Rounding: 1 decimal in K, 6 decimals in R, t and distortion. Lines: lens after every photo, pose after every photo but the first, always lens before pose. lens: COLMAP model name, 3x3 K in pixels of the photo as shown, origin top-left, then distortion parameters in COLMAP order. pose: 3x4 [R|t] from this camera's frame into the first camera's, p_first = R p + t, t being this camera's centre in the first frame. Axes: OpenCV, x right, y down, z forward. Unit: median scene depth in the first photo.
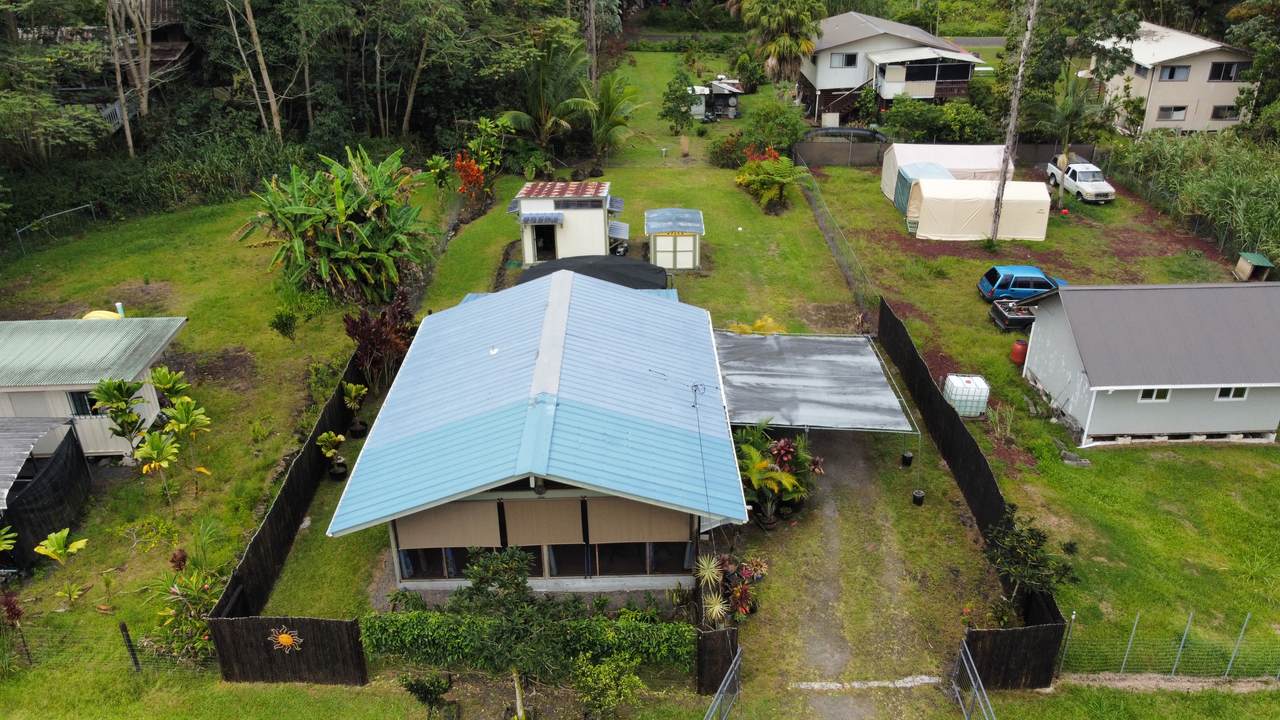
lens RADIAL K [[970.3, 0, 640.3], [0, 970.3, 360.2], [0, 0, 1]] dist [0.003187, 0.001236]
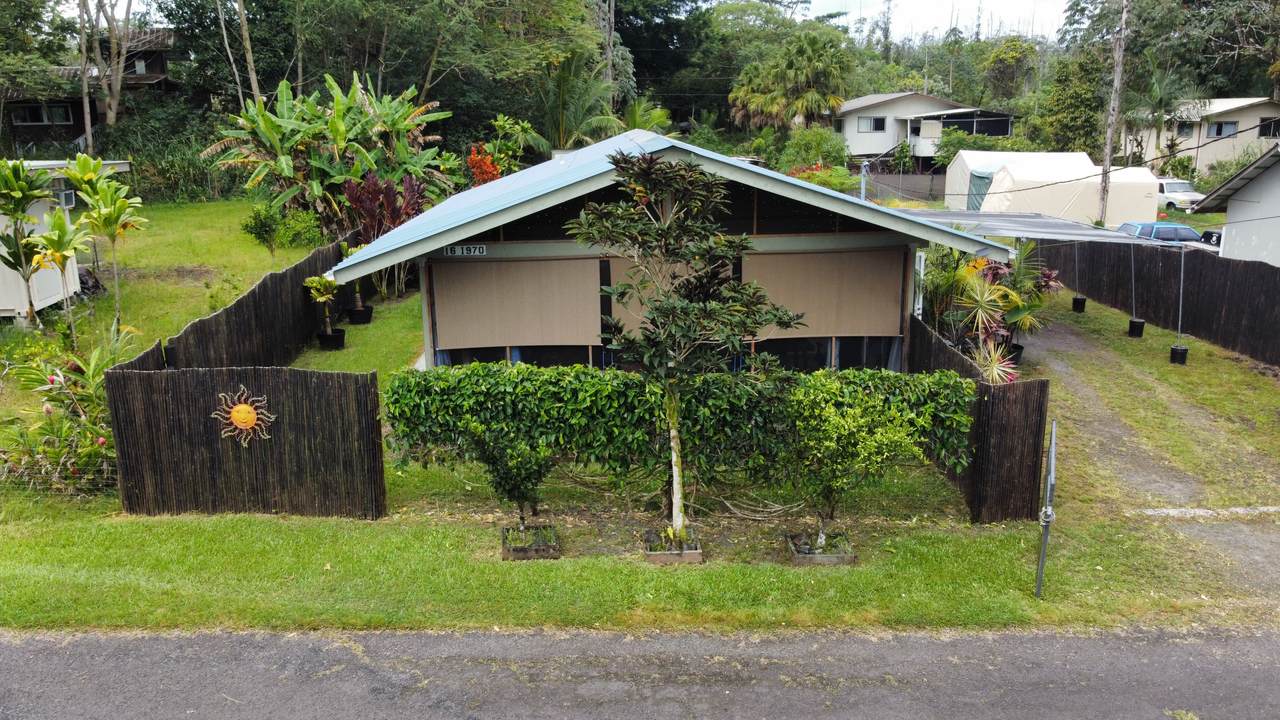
lens RADIAL K [[970.3, 0, 641.6], [0, 970.3, 359.0], [0, 0, 1]] dist [0.003187, 0.001236]
pose [[0.999429, -0.008612, 0.032676, -0.071868], [0.015497, 0.976107, -0.216736, 0.175208], [-0.030029, 0.217119, 0.975683, 0.204797]]
